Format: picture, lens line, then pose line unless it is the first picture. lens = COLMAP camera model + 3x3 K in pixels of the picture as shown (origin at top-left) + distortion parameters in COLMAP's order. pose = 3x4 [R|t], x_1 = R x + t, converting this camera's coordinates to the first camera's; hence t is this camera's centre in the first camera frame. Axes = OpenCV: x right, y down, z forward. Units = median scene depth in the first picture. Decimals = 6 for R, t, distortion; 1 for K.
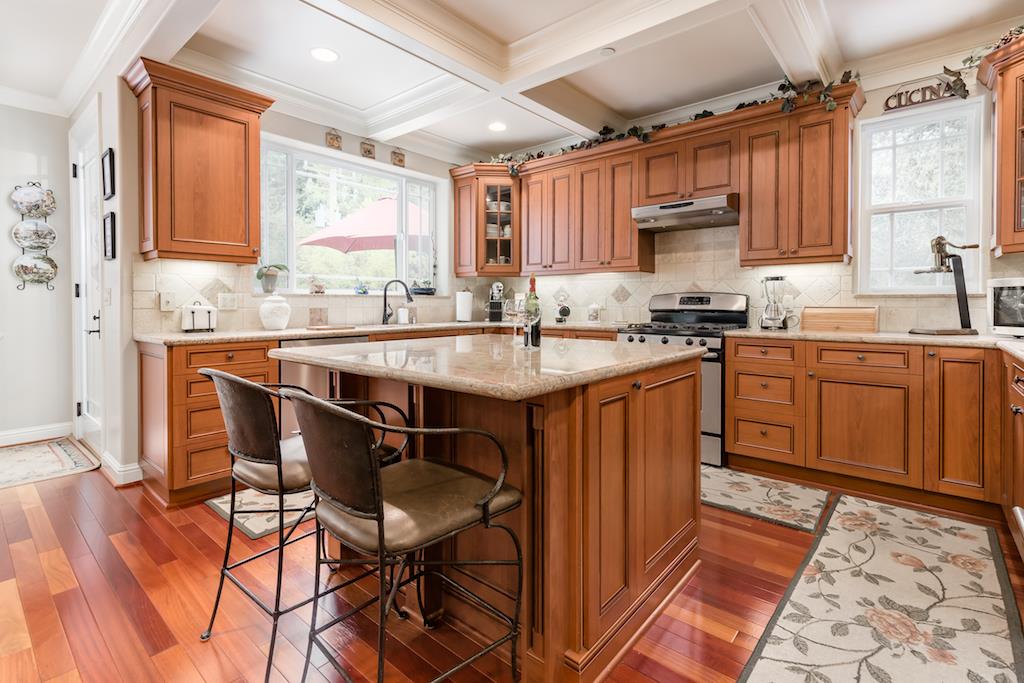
lens RADIAL K [[478.6, 0, 513.5], [0, 478.6, 313.3], [0, 0, 1]] dist [0.003830, 0.000675]
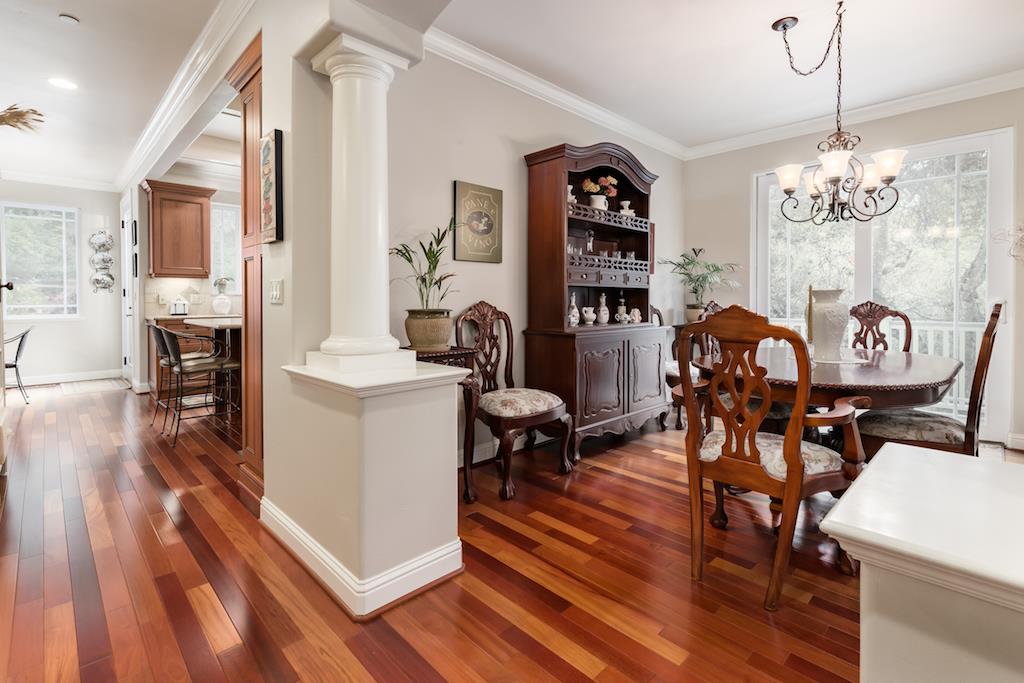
lens RADIAL K [[479.1, 0, 511.2], [0, 479.1, 307.9], [0, 0, 1]] dist [-0.002091, -0.000349]
pose [[0.995343, -0.002499, -0.096361, 0.823295], [0.002433, 0.999997, -0.000804, 0.015146], [0.096362, 0.000565, 0.995346, -0.743329]]
